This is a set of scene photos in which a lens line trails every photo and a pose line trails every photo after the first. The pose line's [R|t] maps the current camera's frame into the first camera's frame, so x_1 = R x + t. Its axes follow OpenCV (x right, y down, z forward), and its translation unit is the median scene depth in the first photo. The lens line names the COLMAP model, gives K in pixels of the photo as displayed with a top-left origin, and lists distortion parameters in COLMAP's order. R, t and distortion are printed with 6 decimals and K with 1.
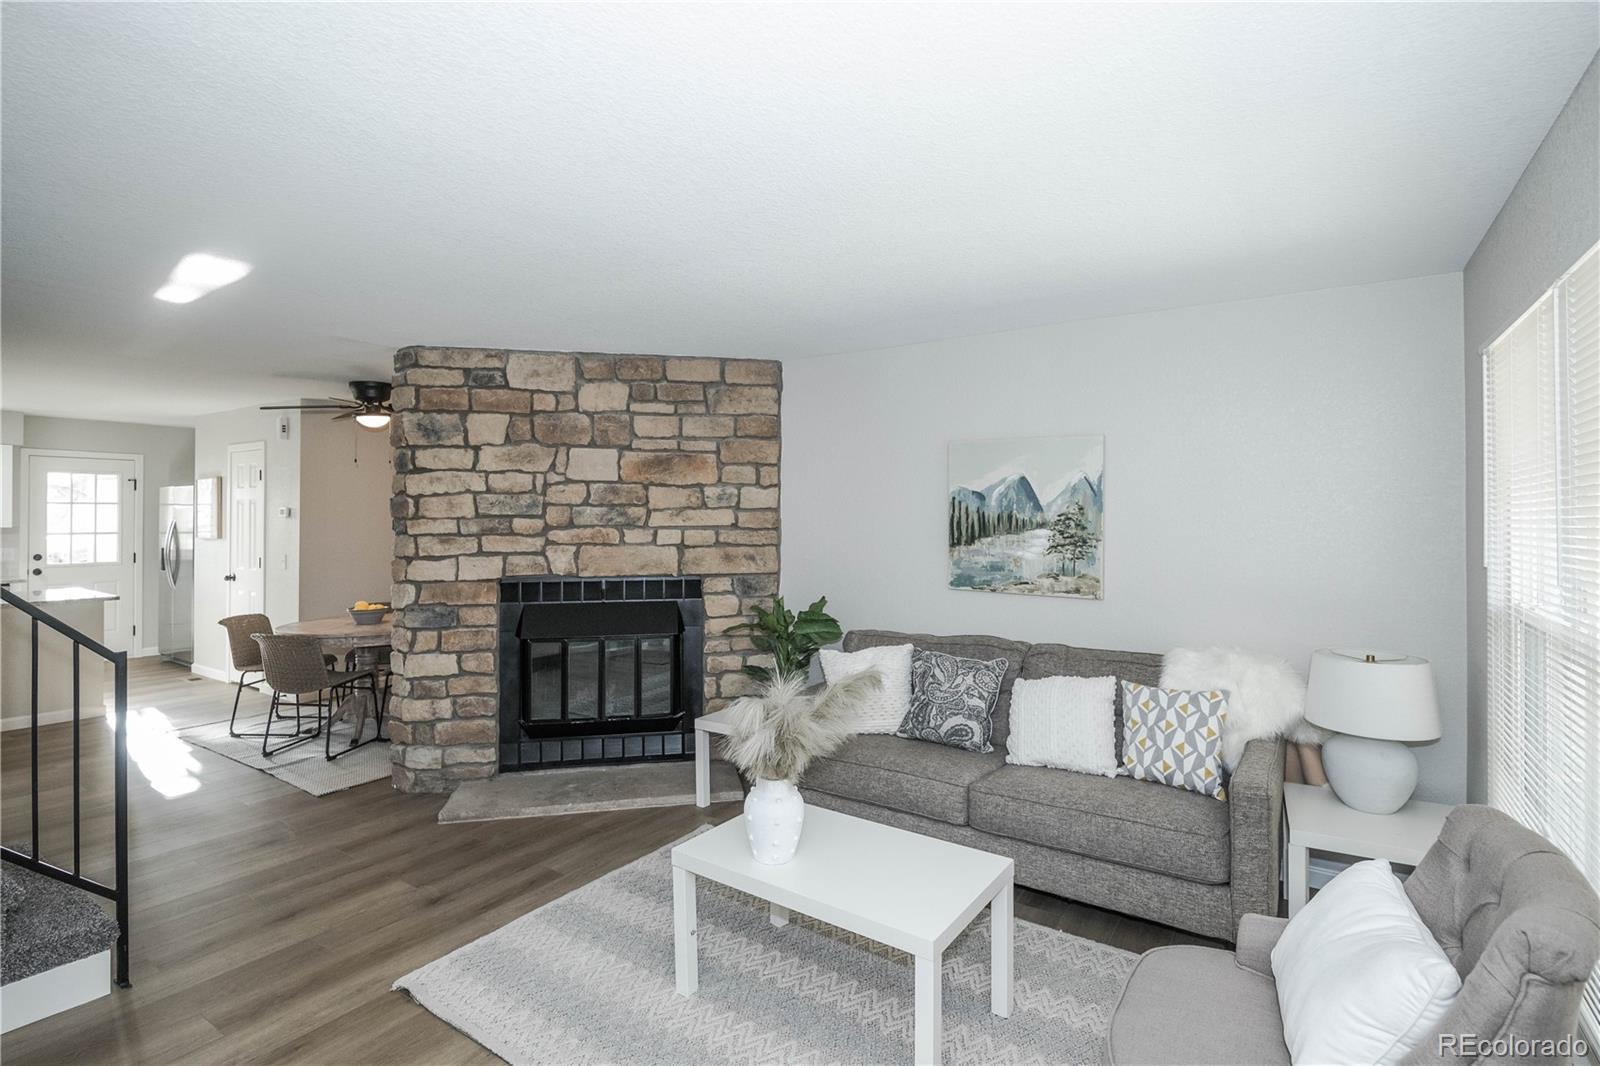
lens RADIAL K [[774.3, 0, 803.0], [0, 774.3, 511.6], [0, 0, 1]] dist [-0.000154, -0.006766]
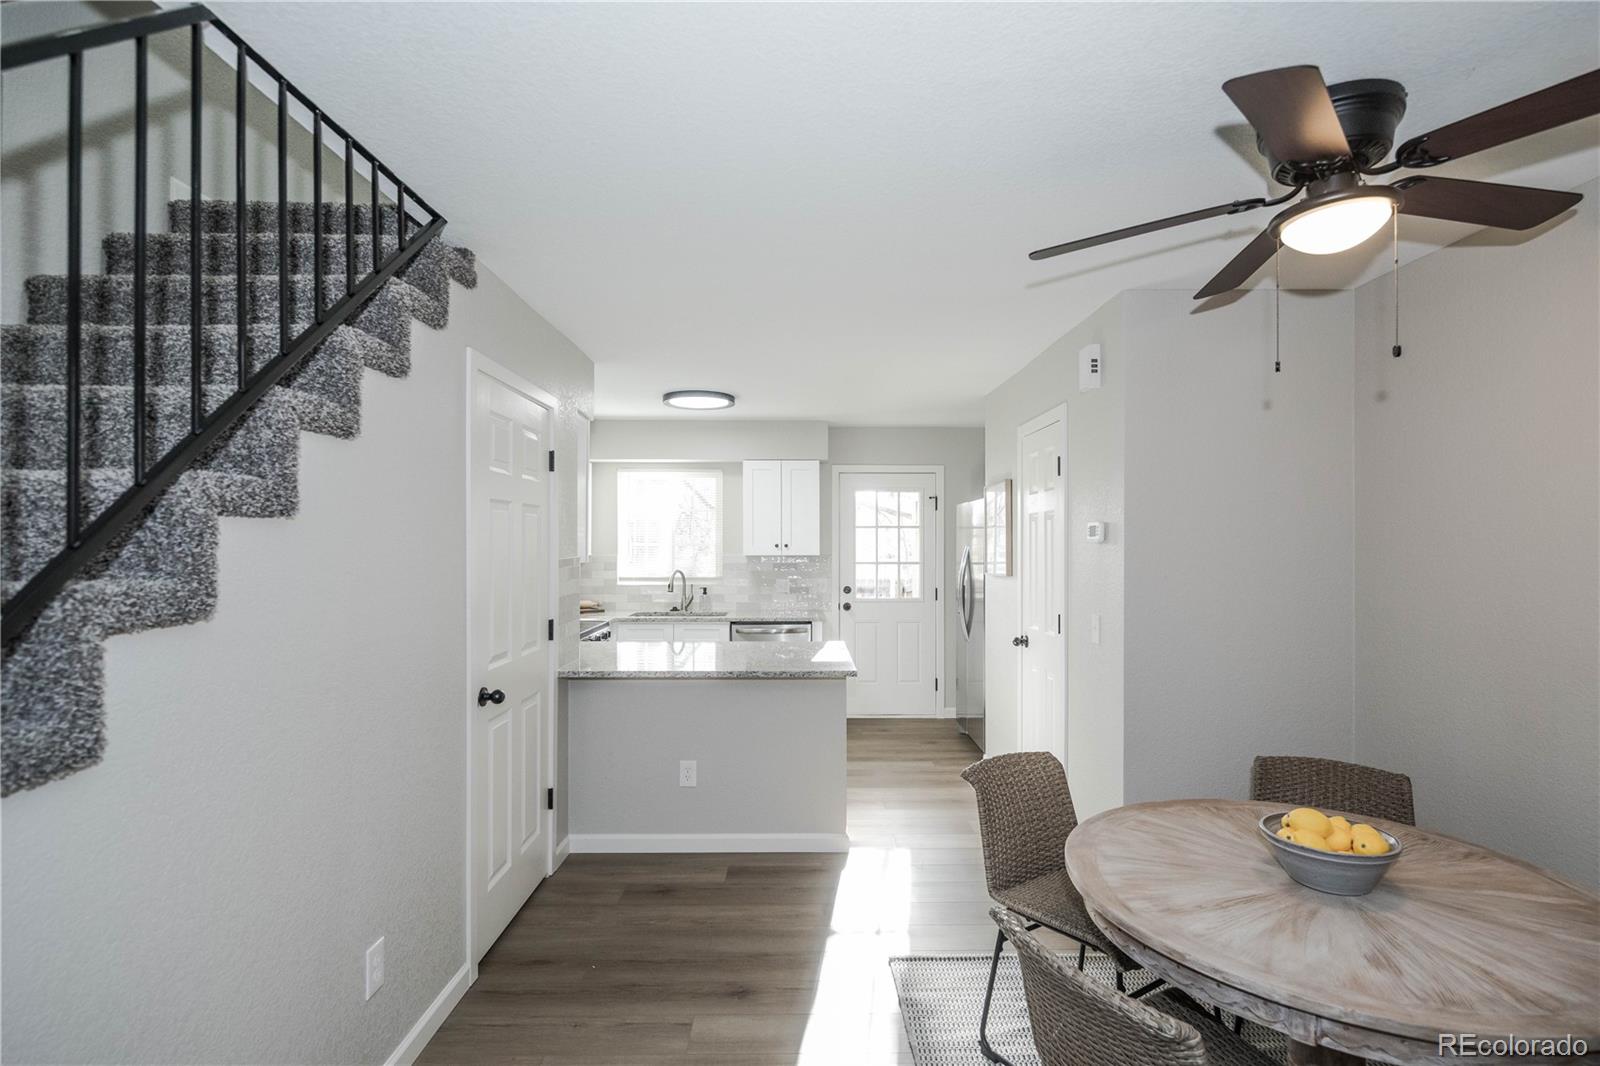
lens RADIAL K [[763.3, 0, 797.3], [0, 763.3, 540.2], [0, 0, 1]] dist [0.002133, -0.009661]
pose [[0.555864, -0.007319, -0.831241, -0.526379], [0.008376, 0.999960, -0.003204, 0.009271], [0.831231, -0.005182, 0.555903, 0.807355]]
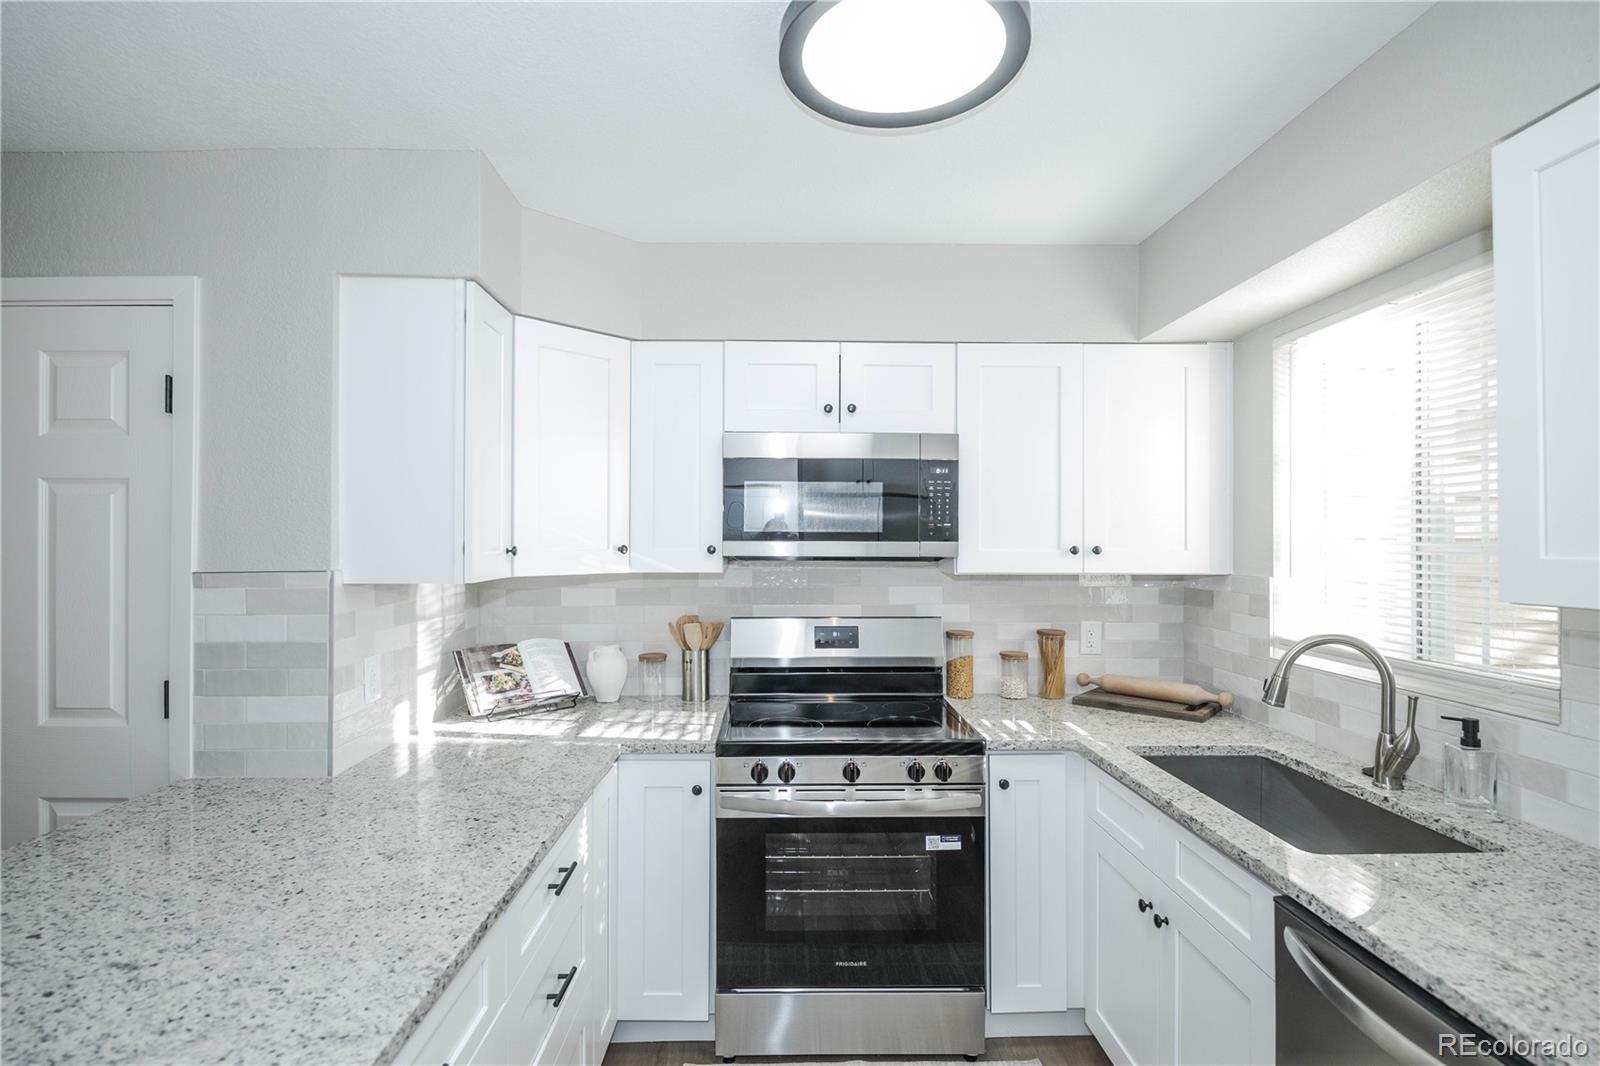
lens RADIAL K [[770.4, 0, 797.8], [0, 770.4, 543.8], [0, 0, 1]] dist [0.001093, -0.010266]
pose [[-0.822457, -0.005259, -0.568803, -1.352150], [-0.001338, 0.999972, -0.007311, 0.012217], [0.568826, -0.005252, -0.822441, 1.582782]]
